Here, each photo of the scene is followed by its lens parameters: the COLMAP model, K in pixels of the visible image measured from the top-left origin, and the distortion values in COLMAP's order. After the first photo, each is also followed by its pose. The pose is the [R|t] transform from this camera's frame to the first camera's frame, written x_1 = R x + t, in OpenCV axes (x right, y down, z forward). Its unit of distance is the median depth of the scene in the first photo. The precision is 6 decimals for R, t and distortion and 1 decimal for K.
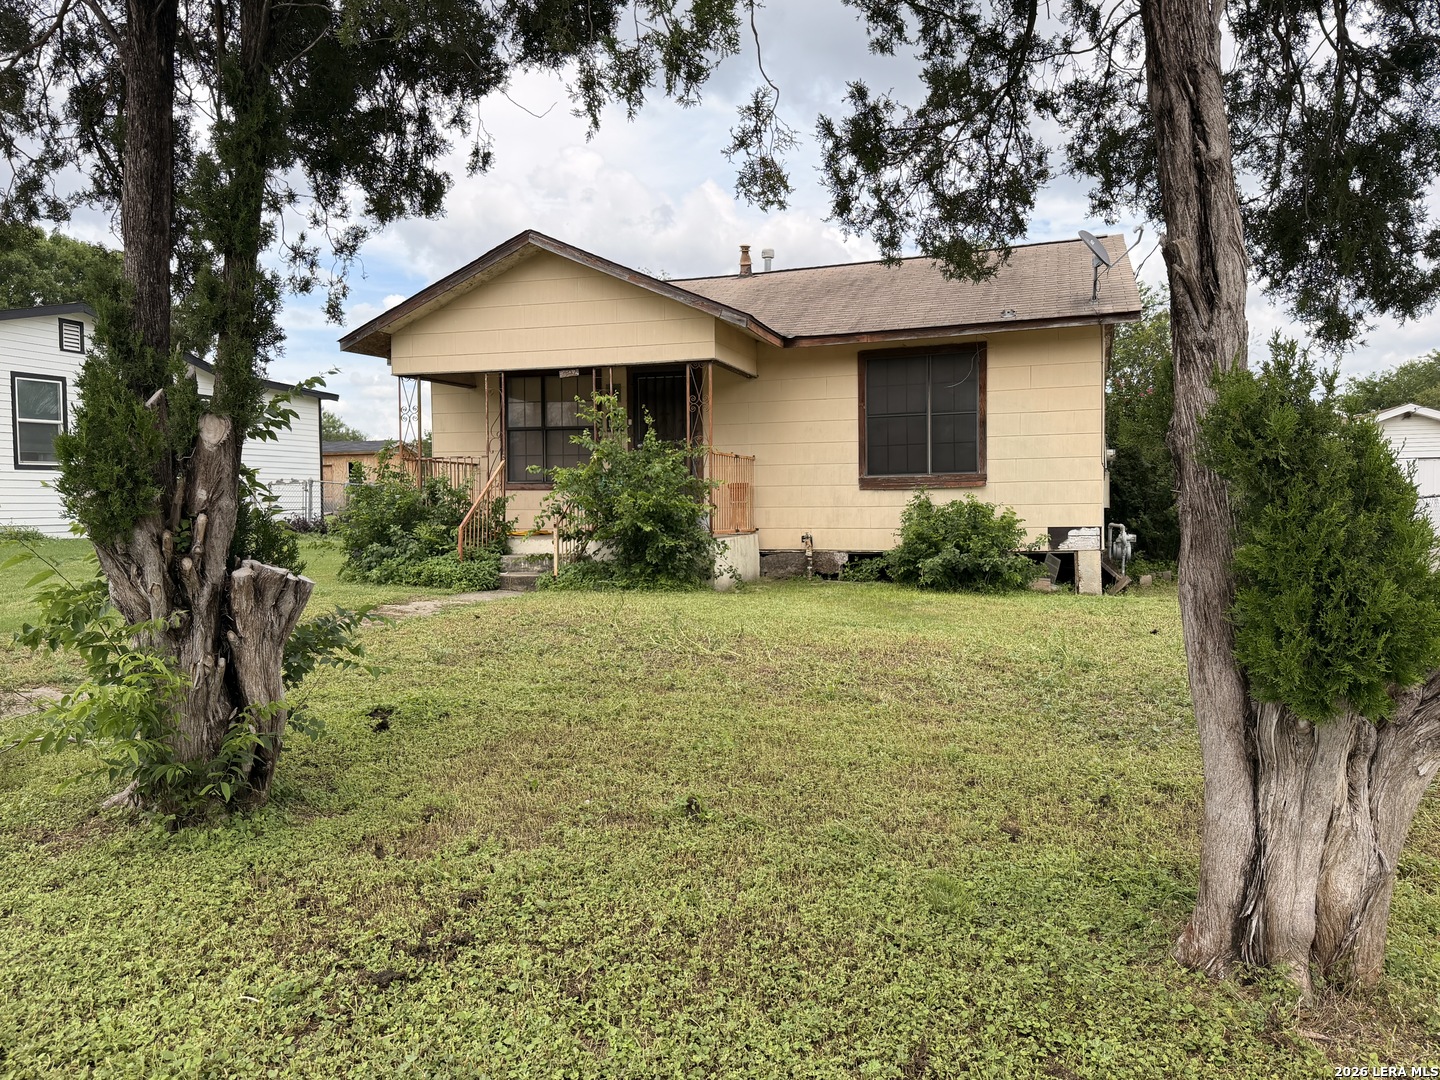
lens RADIAL K [[1047.9, 0, 717.4], [0, 1047.9, 544.5], [0, 0, 1]] dist [0.097042, 0.000822]
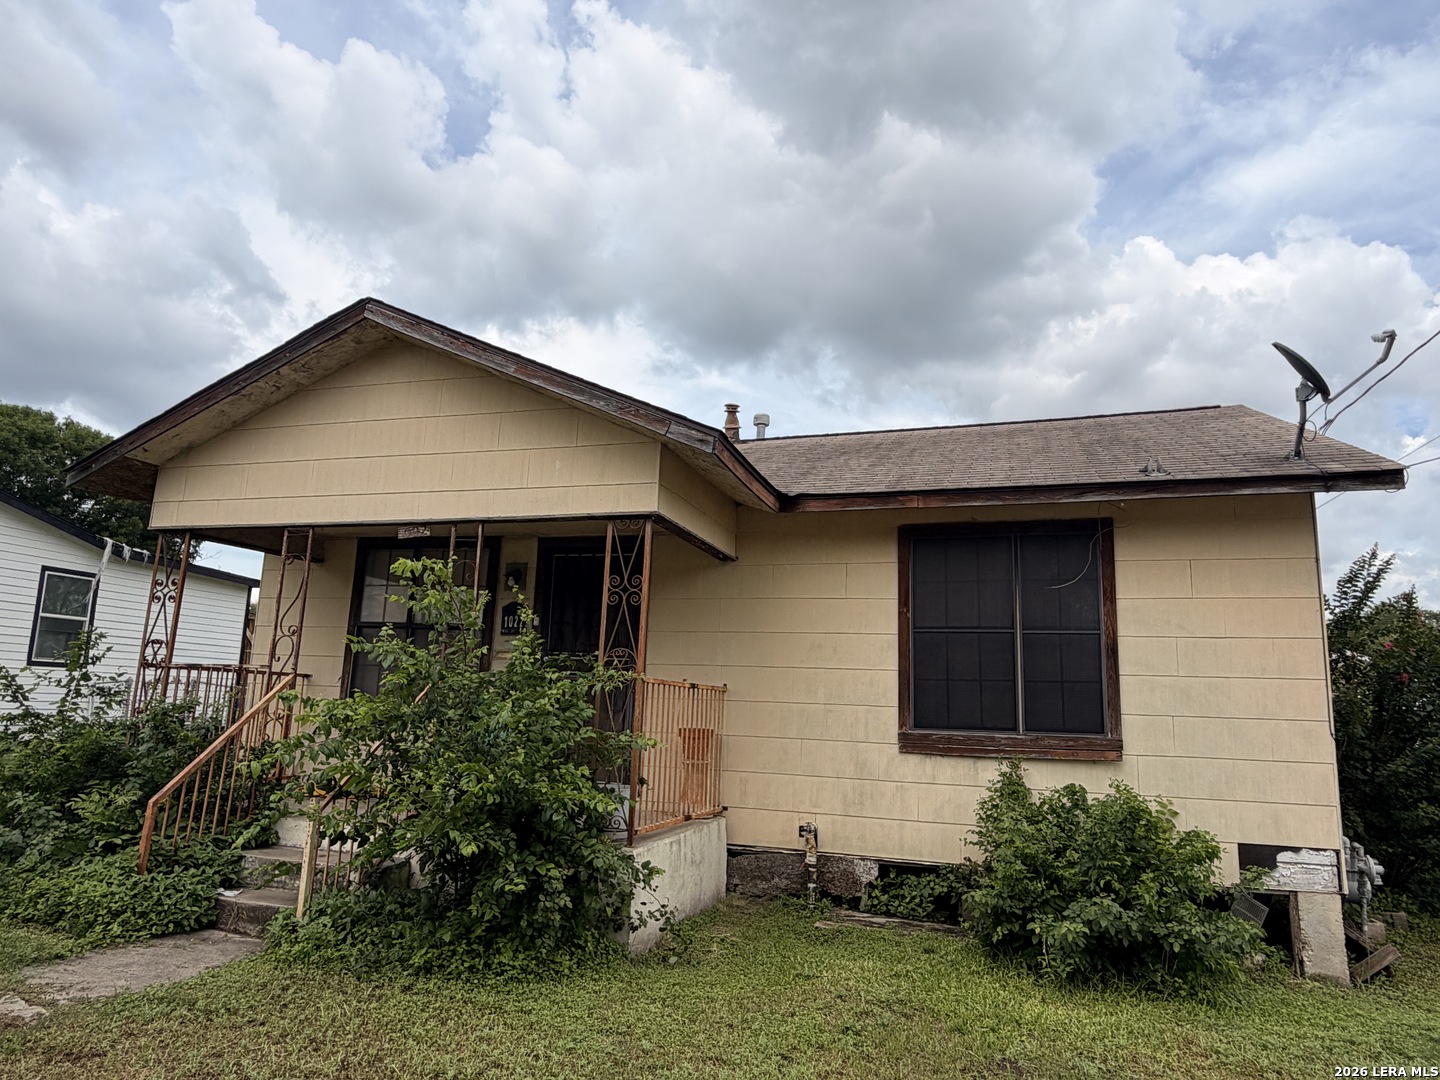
lens RADIAL K [[910.8, 0, 717.8], [0, 910.8, 539.8], [0, 0, 1]] dist [0.001881, 0.000749]
pose [[0.998835, 0.048089, -0.004037, 0.030501], [-0.047801, 0.974409, -0.219639, -0.053788], [-0.006629, 0.219576, 0.975573, 0.494439]]
